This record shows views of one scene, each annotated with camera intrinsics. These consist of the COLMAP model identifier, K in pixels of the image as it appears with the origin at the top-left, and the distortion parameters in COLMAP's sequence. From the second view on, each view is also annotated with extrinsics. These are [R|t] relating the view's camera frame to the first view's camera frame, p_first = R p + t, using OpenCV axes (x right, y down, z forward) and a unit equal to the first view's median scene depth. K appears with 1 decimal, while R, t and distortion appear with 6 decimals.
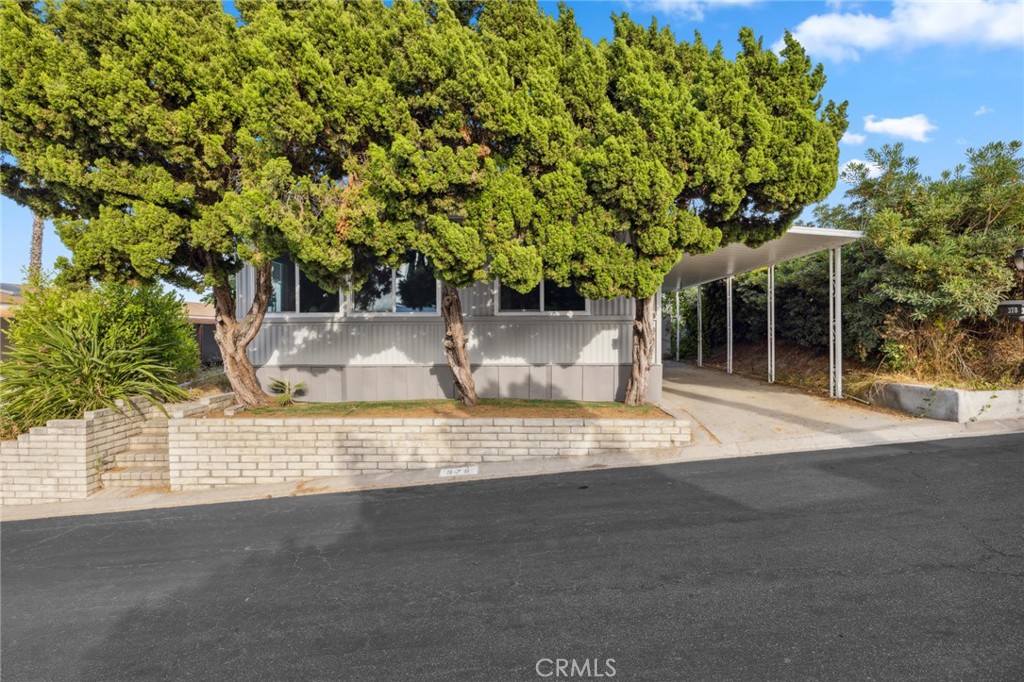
lens RADIAL K [[545.4, 0, 499.9], [0, 545.4, 344.4], [0, 0, 1]] dist [-0.000413, -0.001020]
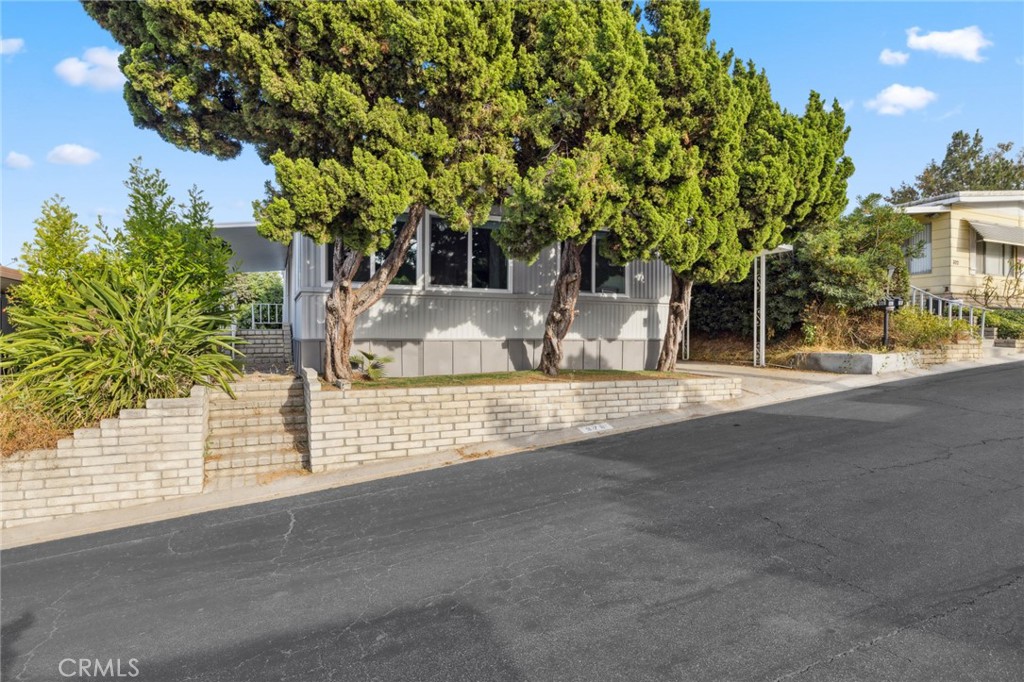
lens RADIAL K [[545.4, 0, 497.4], [0, 545.4, 346.8], [0, 0, 1]] dist [-0.000413, -0.001020]
pose [[0.905266, 0.000023, 0.424845, -0.711996], [-0.002910, 0.999977, 0.006145, 0.055926], [-0.424835, -0.006799, 0.905245, 0.060531]]
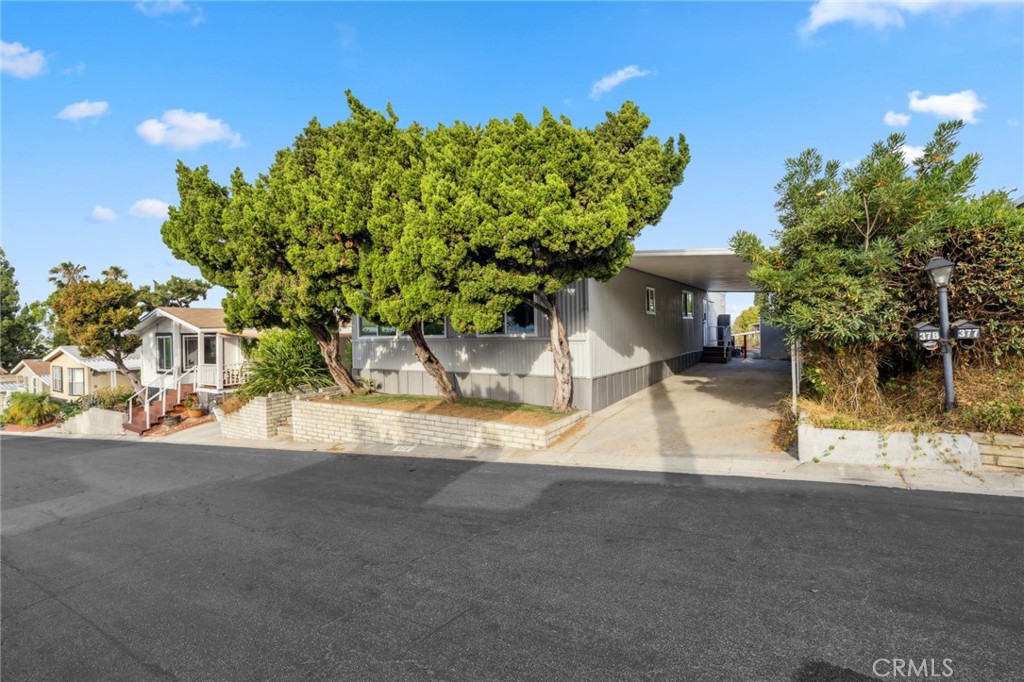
lens RADIAL K [[449.2, 0, 508.5], [0, 449.2, 332.8], [0, 0, 1]] dist [0.001257, -0.000401]
pose [[0.857244, -0.012160, -0.514767, 0.765661], [0.009655, 0.999925, -0.007542, -0.066013], [0.514820, 0.001495, 0.857297, 0.100562]]
